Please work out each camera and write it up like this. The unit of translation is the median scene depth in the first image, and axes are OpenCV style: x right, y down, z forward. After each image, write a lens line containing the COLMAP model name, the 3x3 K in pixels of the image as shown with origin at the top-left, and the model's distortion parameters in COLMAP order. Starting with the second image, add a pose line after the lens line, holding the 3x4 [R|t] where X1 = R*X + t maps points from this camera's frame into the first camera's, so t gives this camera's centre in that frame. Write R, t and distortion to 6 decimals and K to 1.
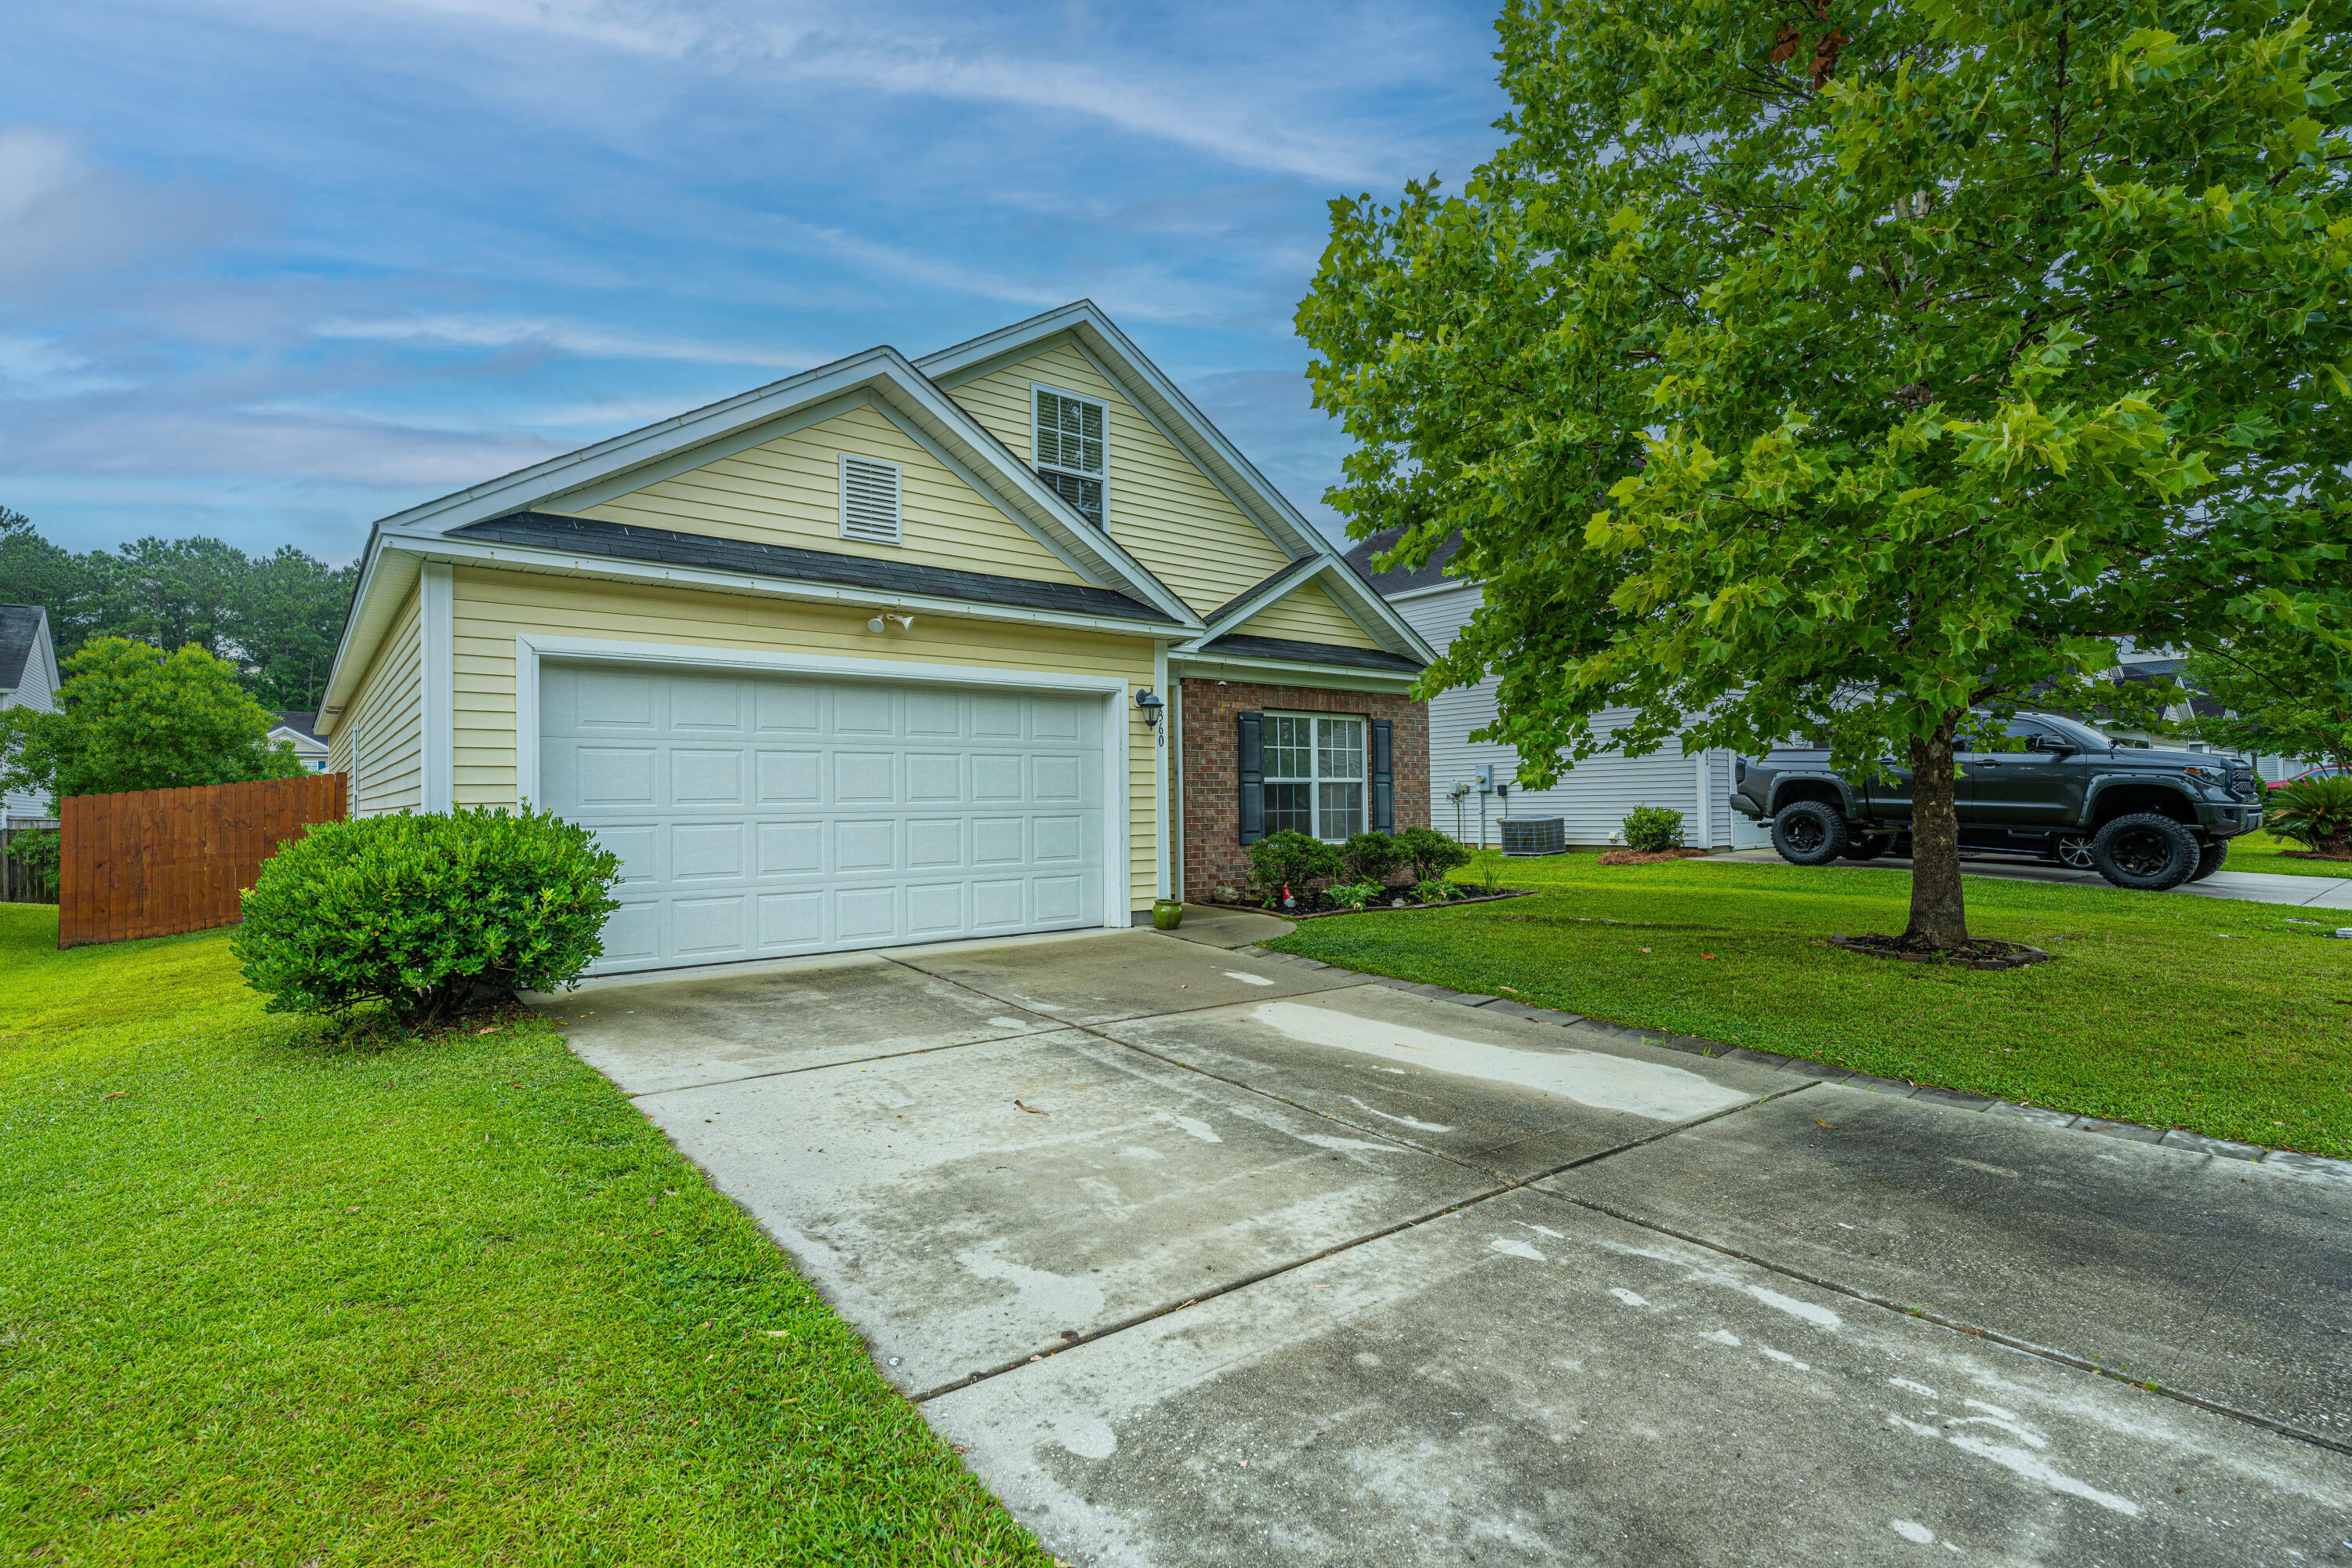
lens RADIAL K [[1103.8, 0, 1176.0], [0, 1103.8, 784.0], [0, 0, 1]] dist [-0.002978, 0.000517]
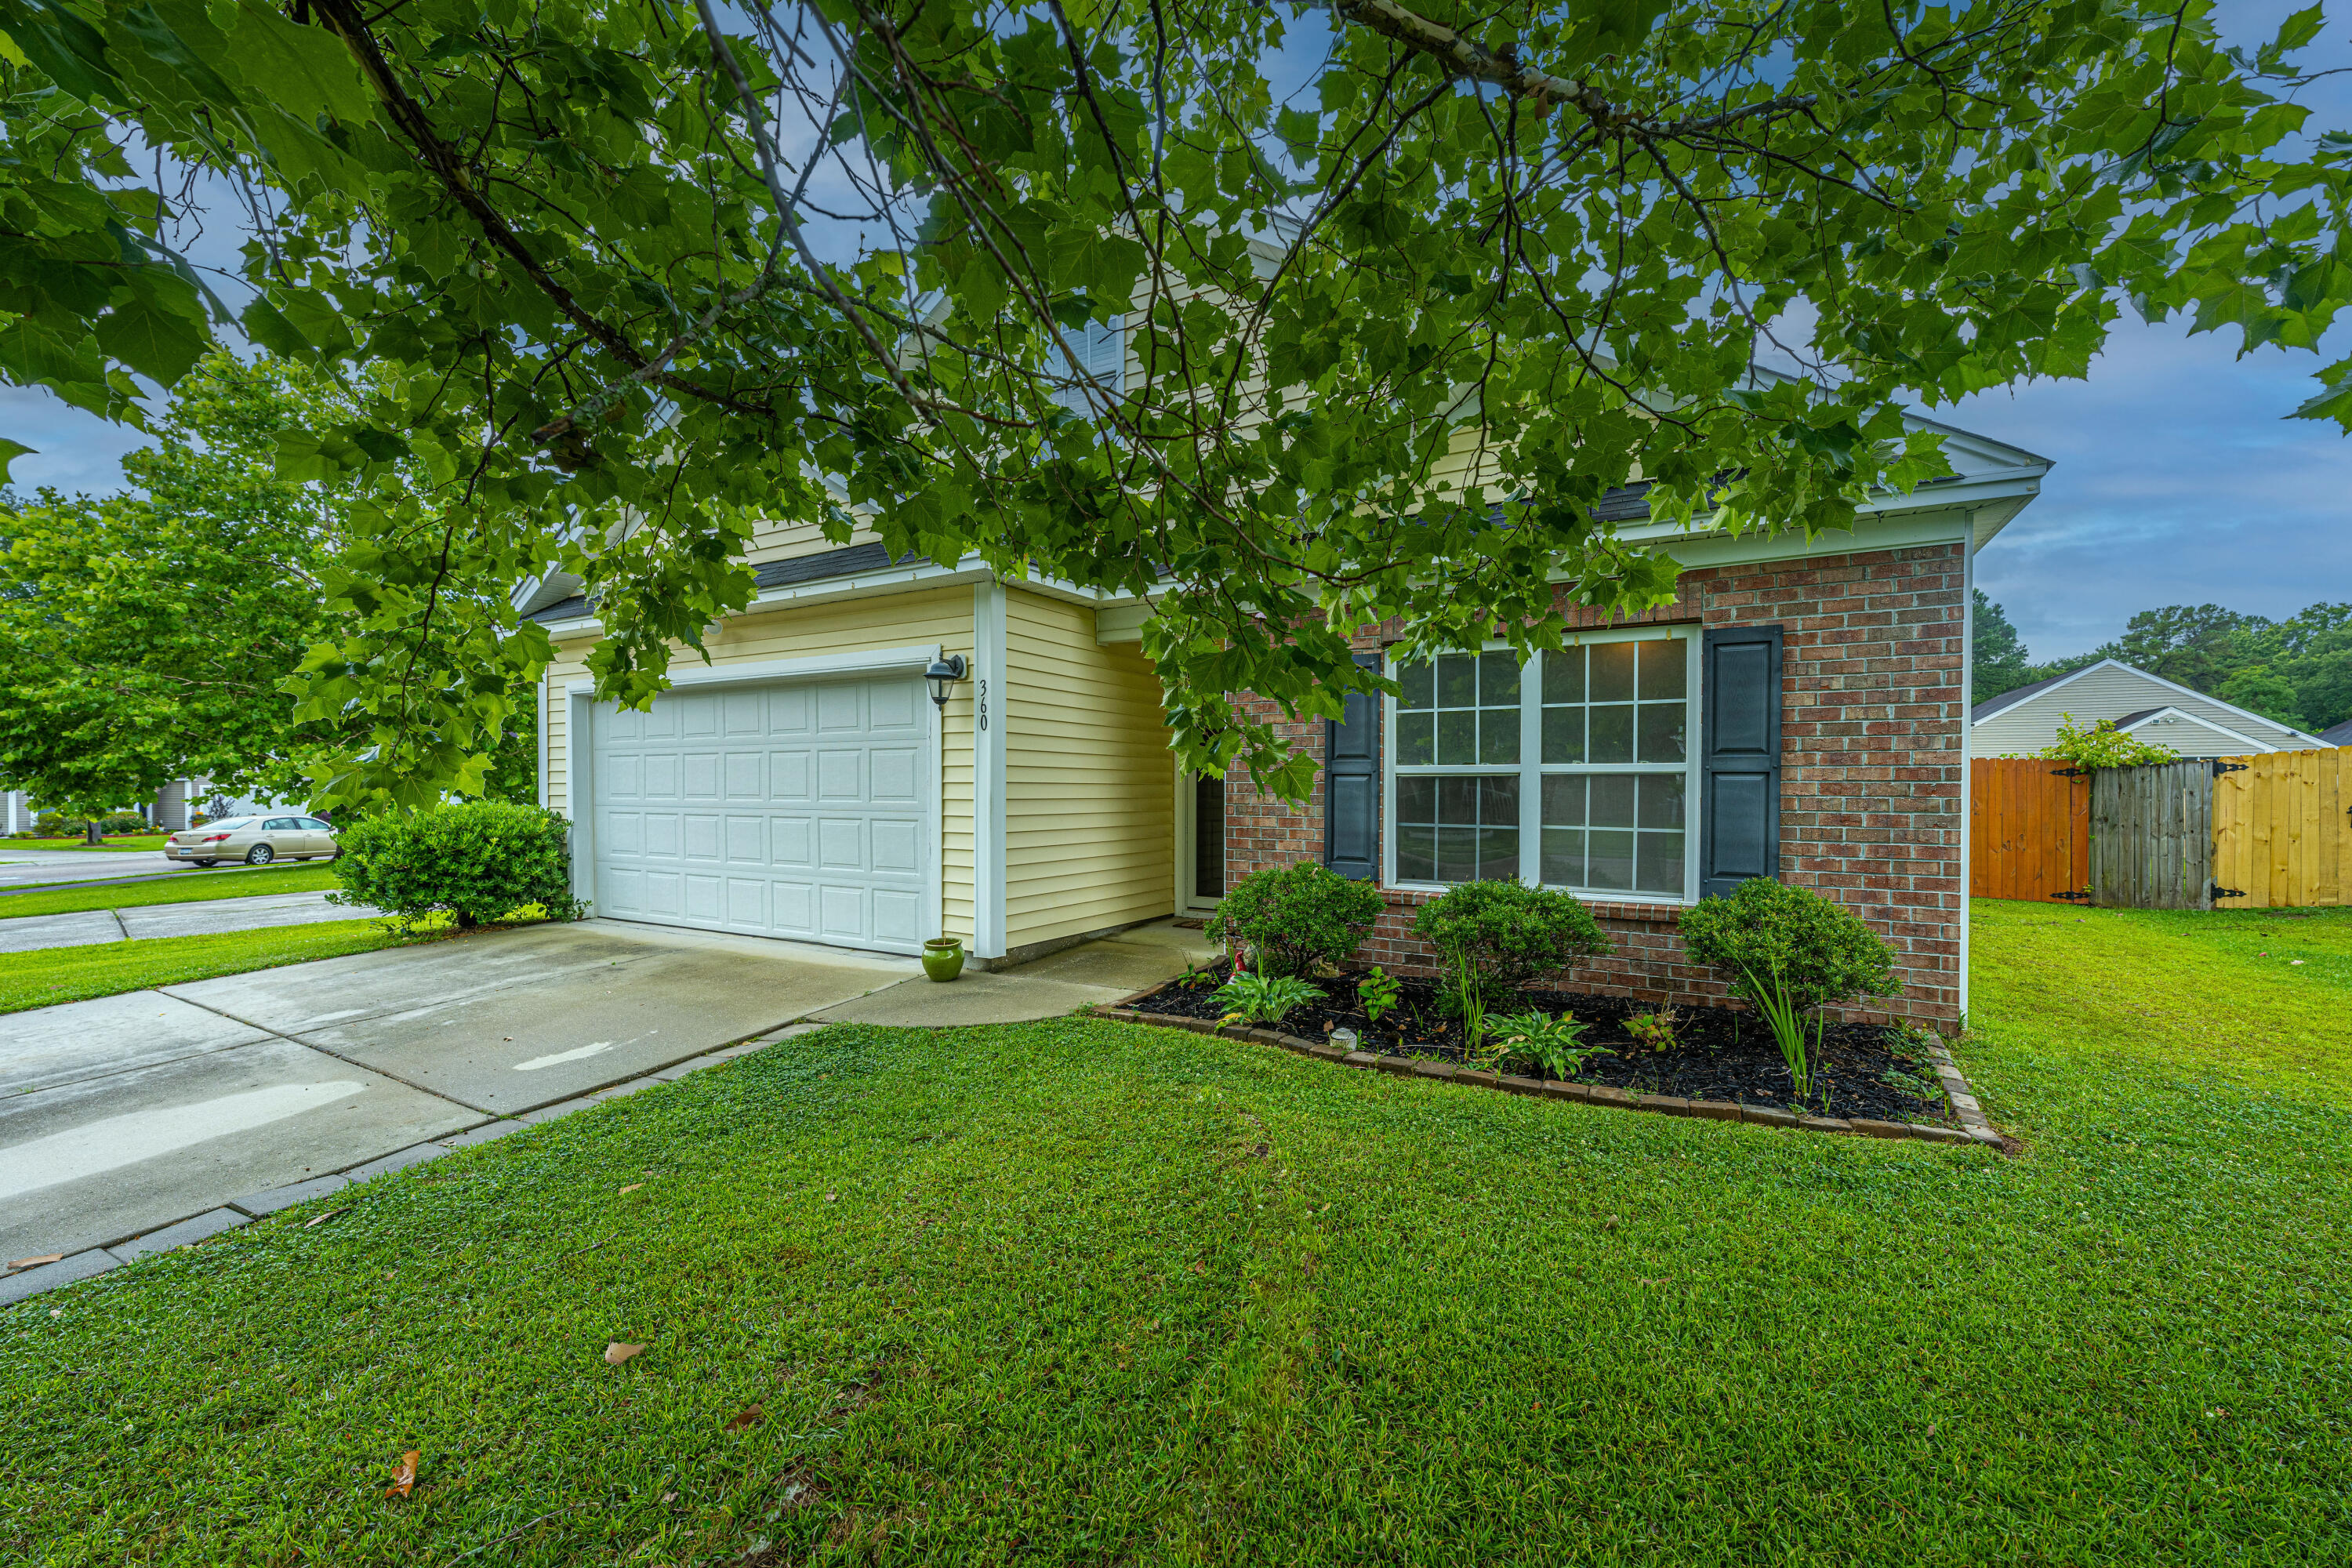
lens RADIAL K [[949.0, 0, 1176.0], [0, 949.0, 784.0], [0, 0, 1]] dist [-0.001567, 0.000012]
pose [[0.343314, 0.011496, -0.939151, 0.872279], [0.009260, 0.999835, 0.015624, -0.009065], [0.939175, -0.014061, 0.343150, 1.265049]]
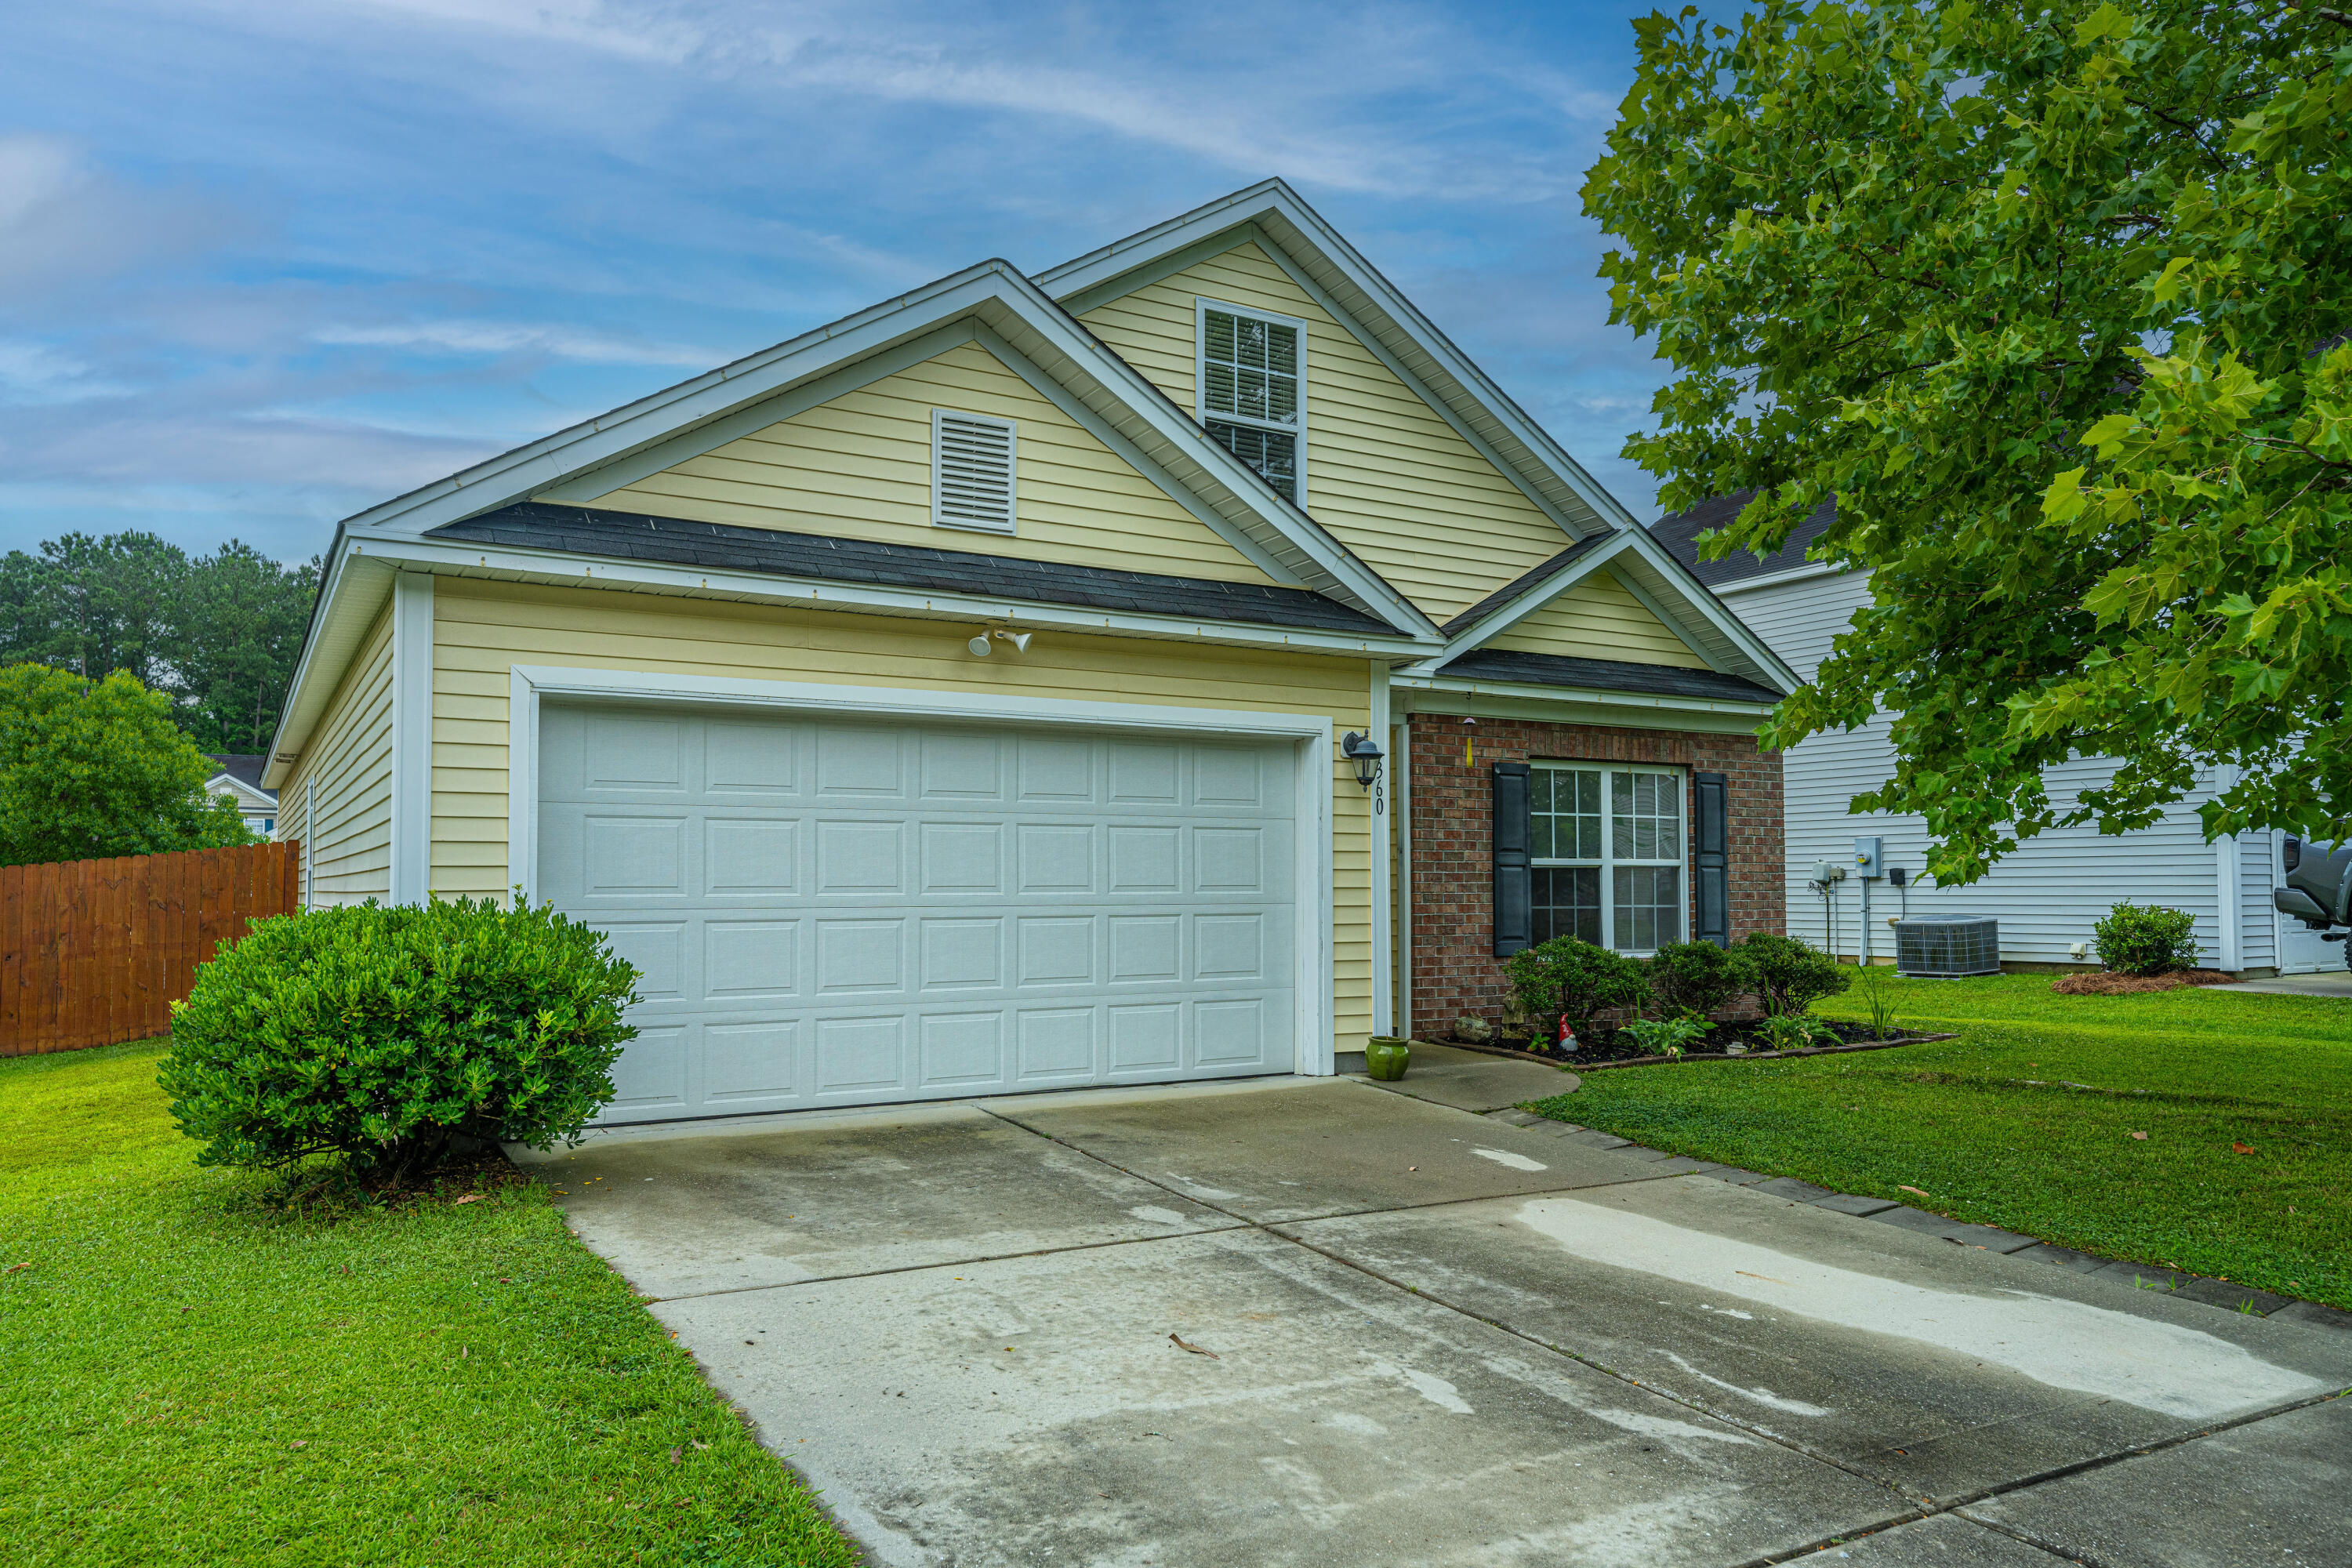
lens RADIAL K [[1583.1, 0, 1171.2], [0, 1583.1, 822.9], [0, 0, 1]] dist [-0.002045, -0.000189]
pose [[0.990060, 0.004424, -0.140573, -0.004587], [-0.007409, 0.999758, -0.020719, -0.010214], [0.140447, 0.021555, 0.989853, 0.004050]]
